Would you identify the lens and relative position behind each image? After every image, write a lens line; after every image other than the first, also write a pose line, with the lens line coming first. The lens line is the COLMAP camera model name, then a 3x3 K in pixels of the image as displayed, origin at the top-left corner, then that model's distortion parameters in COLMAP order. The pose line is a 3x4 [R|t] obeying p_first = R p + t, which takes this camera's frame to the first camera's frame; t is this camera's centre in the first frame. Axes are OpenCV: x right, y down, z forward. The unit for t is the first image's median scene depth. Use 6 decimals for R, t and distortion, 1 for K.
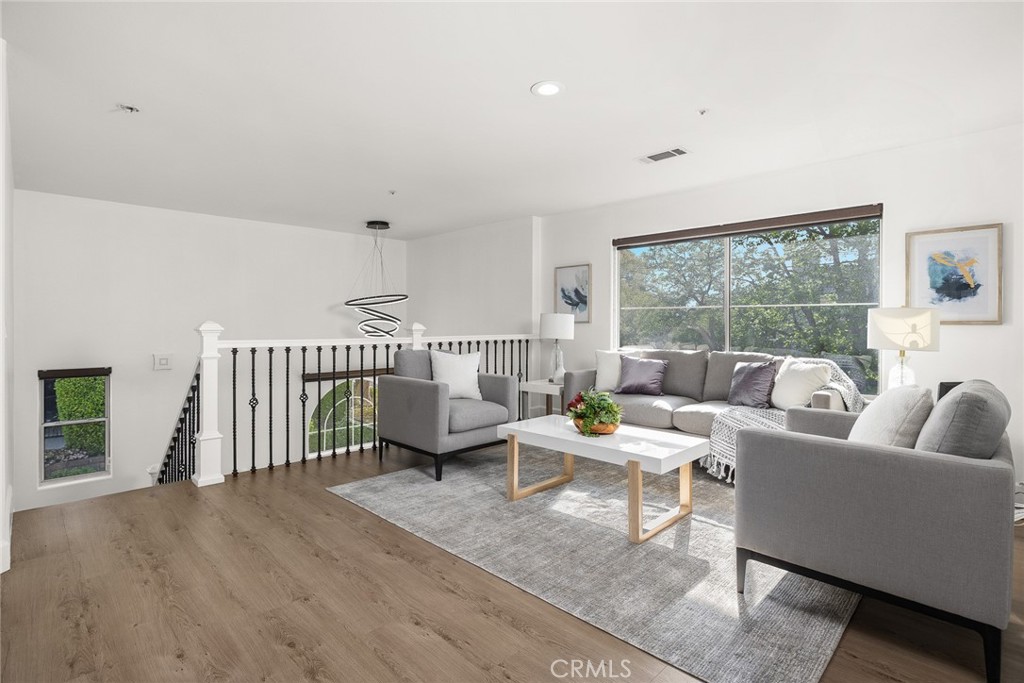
lens RADIAL K [[490.7, 0, 511.5], [0, 490.7, 324.6], [0, 0, 1]] dist [-0.002690, -0.000653]
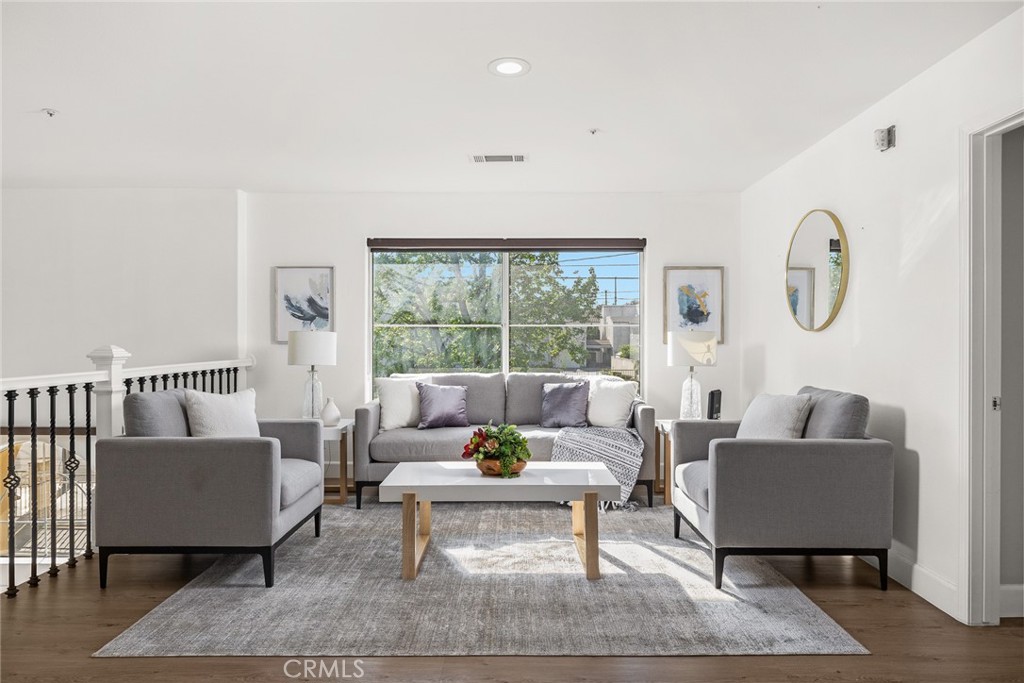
lens RADIAL K [[617.8, 0, 512.0], [0, 617.8, 341.5], [0, 0, 1]] dist [0.005008, 0.000761]
pose [[0.724373, -0.004842, 0.689392, -0.474641], [0.003784, 0.999988, 0.003048, -0.012298], [-0.689398, 0.000401, 0.724382, 0.169191]]
